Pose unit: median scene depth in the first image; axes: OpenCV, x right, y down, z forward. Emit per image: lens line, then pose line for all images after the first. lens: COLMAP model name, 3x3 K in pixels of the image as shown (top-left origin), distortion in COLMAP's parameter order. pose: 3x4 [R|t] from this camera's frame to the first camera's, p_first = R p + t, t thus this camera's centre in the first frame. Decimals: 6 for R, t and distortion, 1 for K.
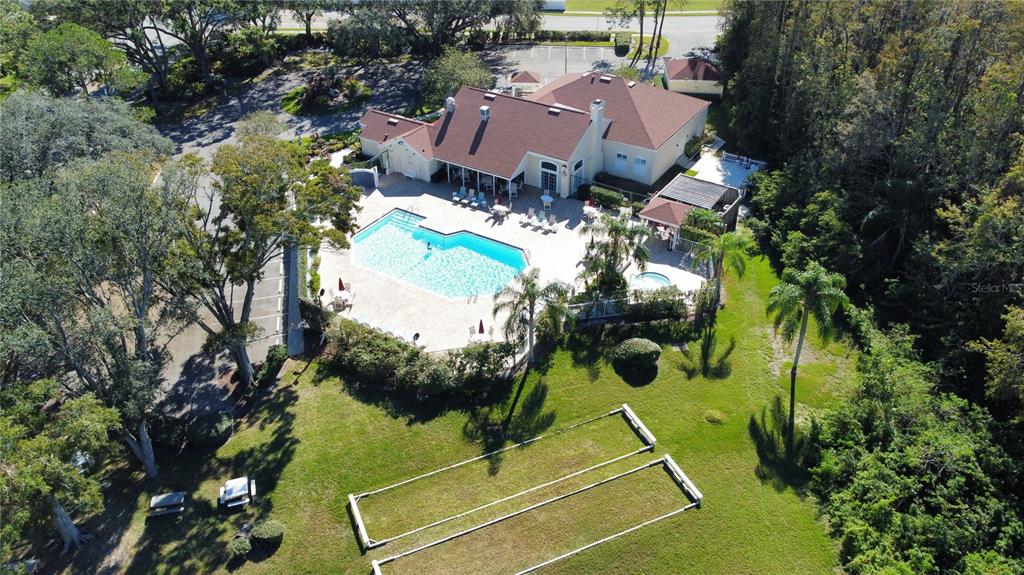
lens RADIAL K [[776.5, 0, 512.0], [0, 776.5, 287.5], [0, 0, 1]] dist [-0.005450, -0.000356]
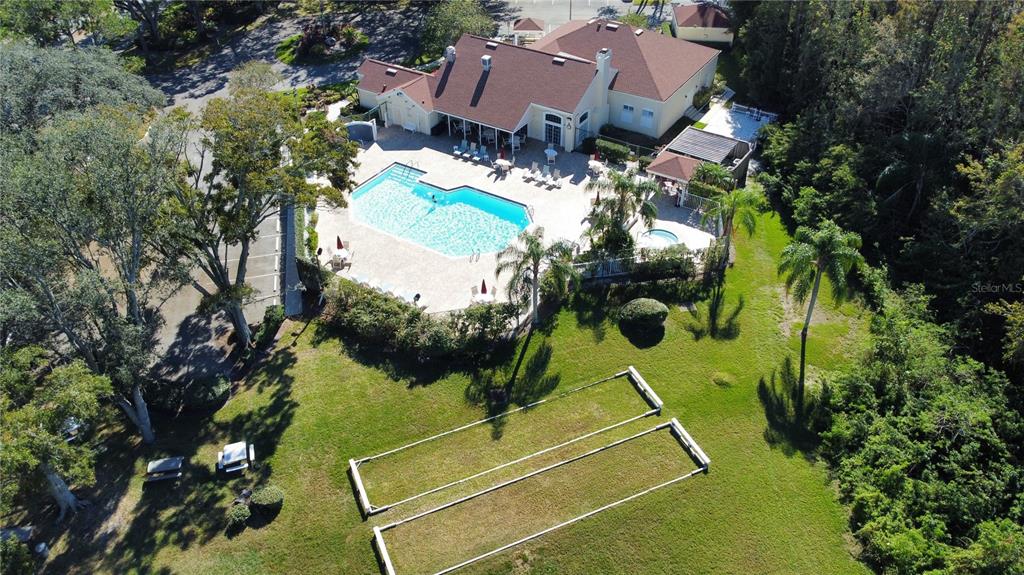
lens RADIAL K [[776.5, 0, 512.0], [0, 776.5, 287.5], [0, 0, 1]] dist [-0.005450, -0.000356]
pose [[0.999998, -0.000483, -0.002183, -0.001635], [0.000620, 0.997997, 0.063258, -0.007841], [0.002148, -0.063260, 0.997995, 0.022986]]
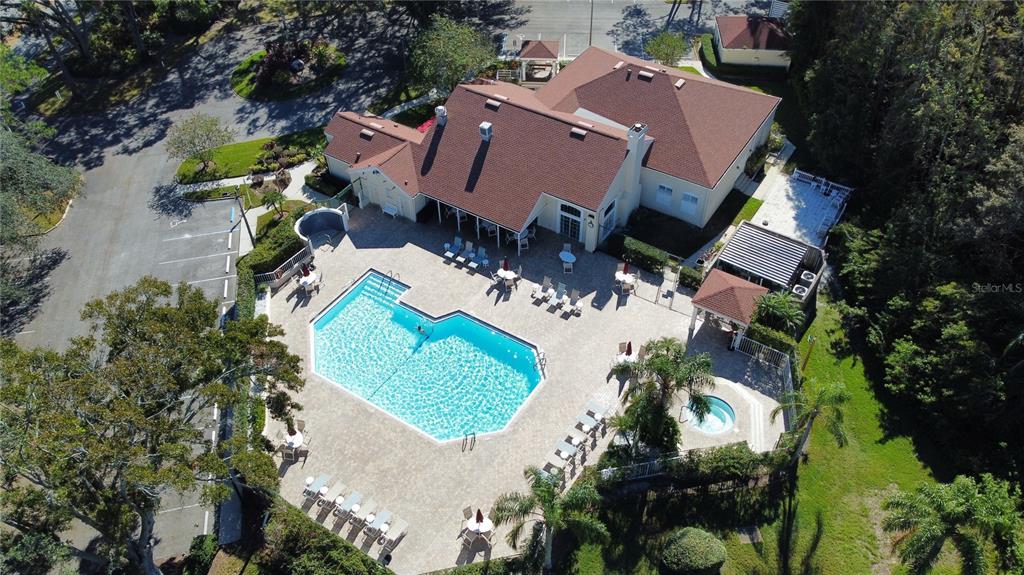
lens RADIAL K [[776.5, 0, 512.0], [0, 776.5, 287.5], [0, 0, 1]] dist [-0.005450, -0.000356]
pose [[0.999926, 0.001496, -0.012081, -0.000352], [0.000606, 0.985074, 0.172132, -0.225106], [0.012158, -0.172126, 0.985000, 0.251631]]
